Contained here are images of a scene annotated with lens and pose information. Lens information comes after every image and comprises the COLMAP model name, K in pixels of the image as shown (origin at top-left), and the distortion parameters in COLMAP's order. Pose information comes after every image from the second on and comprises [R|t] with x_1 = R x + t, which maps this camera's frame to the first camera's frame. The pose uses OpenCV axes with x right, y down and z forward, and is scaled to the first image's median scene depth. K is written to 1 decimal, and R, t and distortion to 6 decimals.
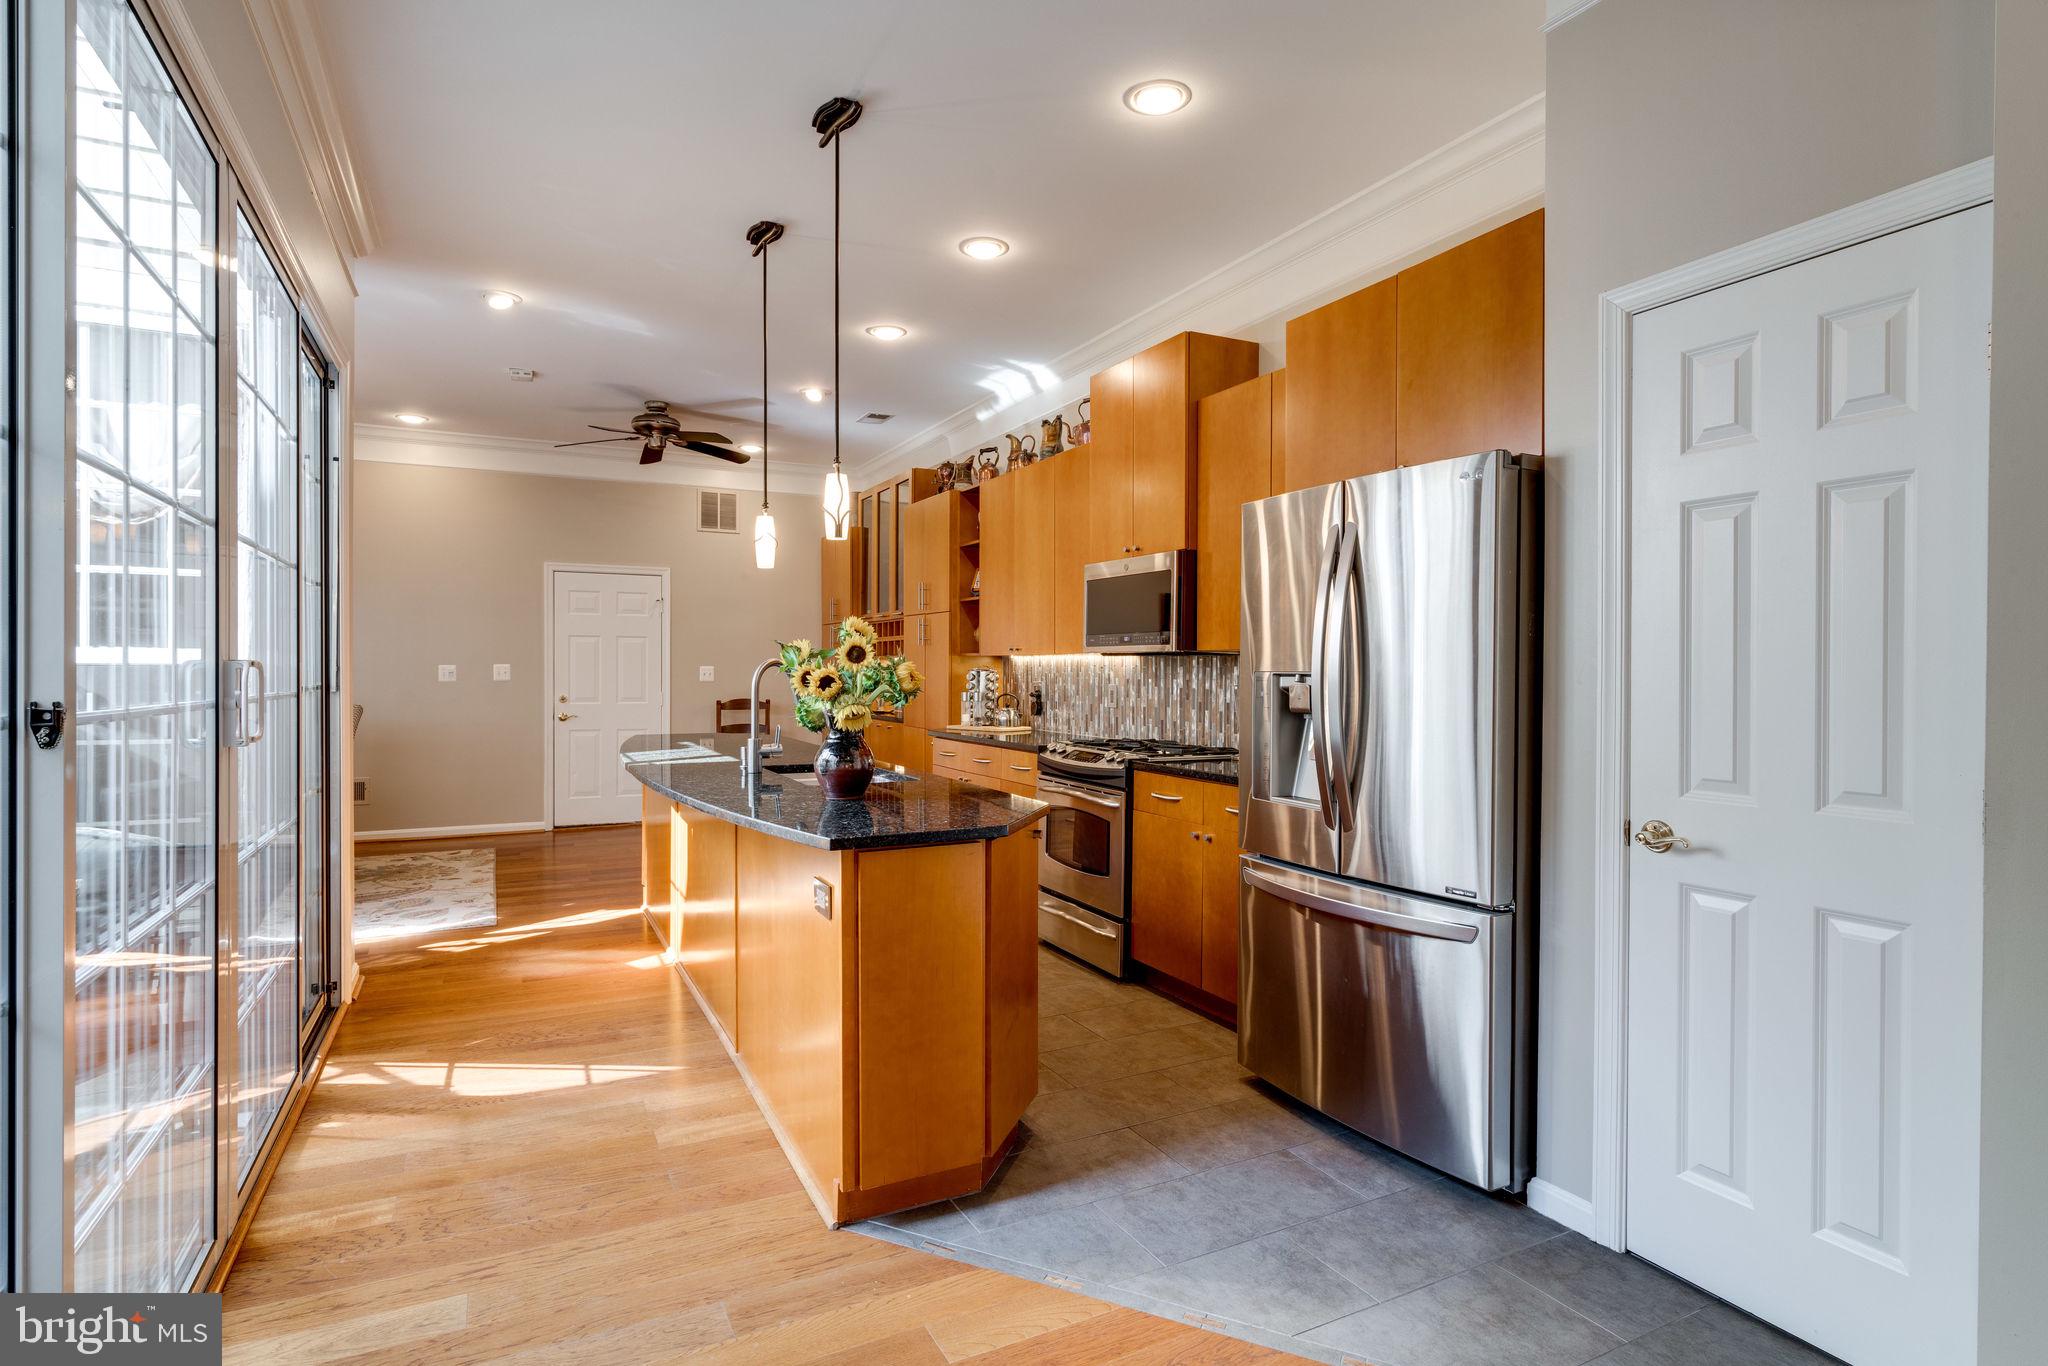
lens RADIAL K [[1043.9, 0, 1006.8], [0, 1043.9, 673.0], [0, 0, 1]] dist [-0.000549, 0.000367]
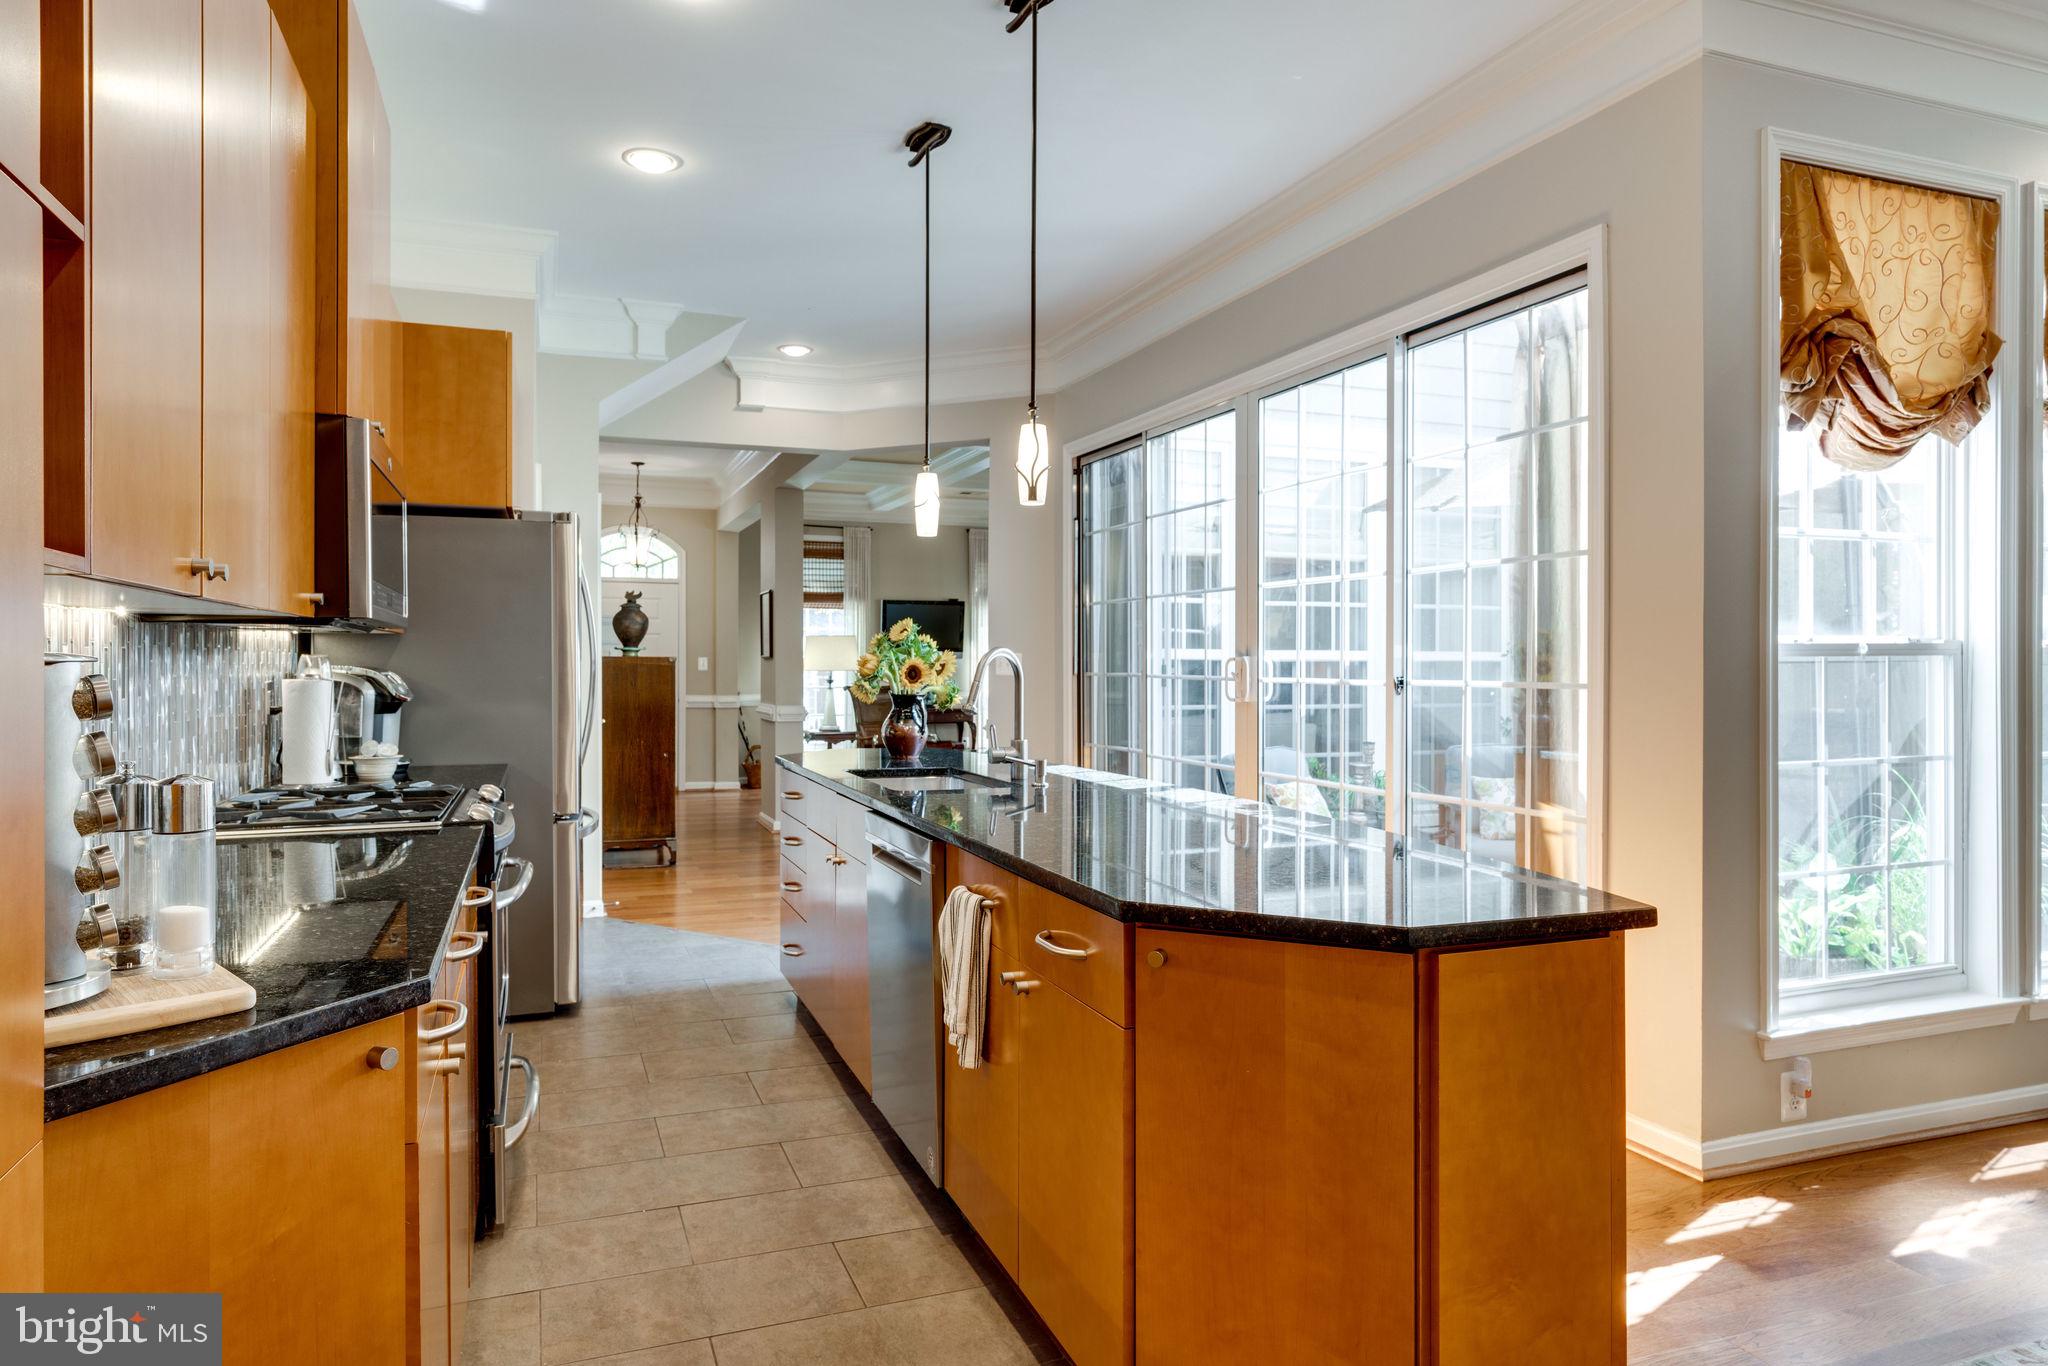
lens RADIAL K [[1267.3, 0, 1013.0], [0, 1267.3, 668.6], [0, 0, 1]] dist [-0.004763, -0.000607]
pose [[-0.994071, -0.000612, 0.108729, -0.222789], [0.000333, 0.999962, 0.008671, -0.002231], [-0.108731, 0.008656, -0.994034, 1.302027]]
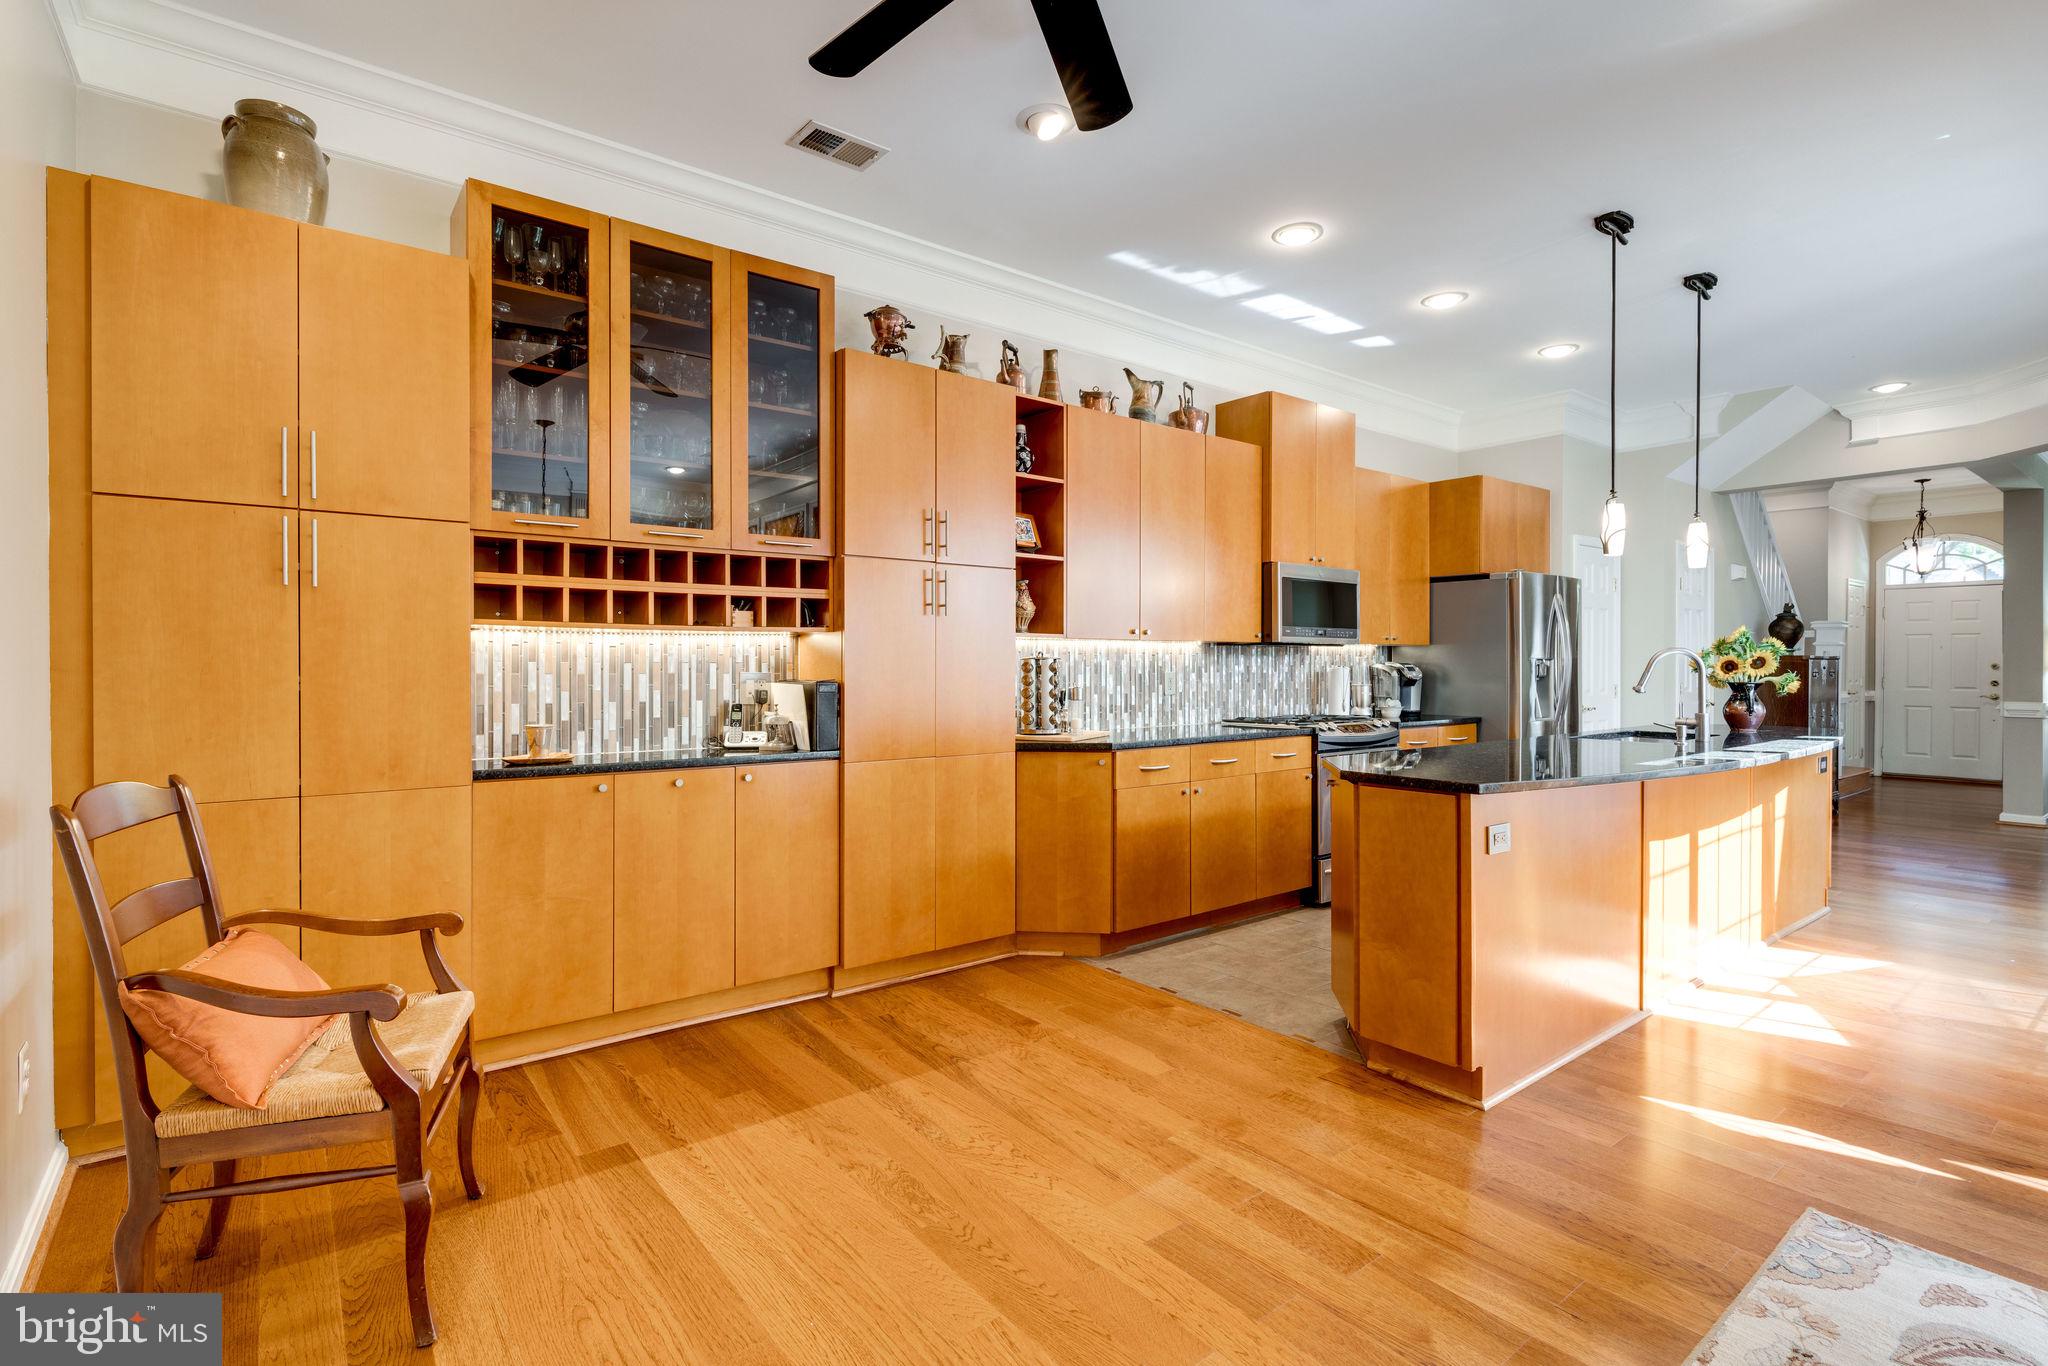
lens RADIAL K [[947.9, 0, 1005.1], [0, 947.9, 666.9], [0, 0, 1]] dist [-0.001947, 0.000374]
pose [[-0.186852, -0.002267, 0.982386, -0.741381], [0.006569, 0.999972, 0.003557, 0.001752], [-0.982366, 0.007118, -0.186832, 1.273270]]
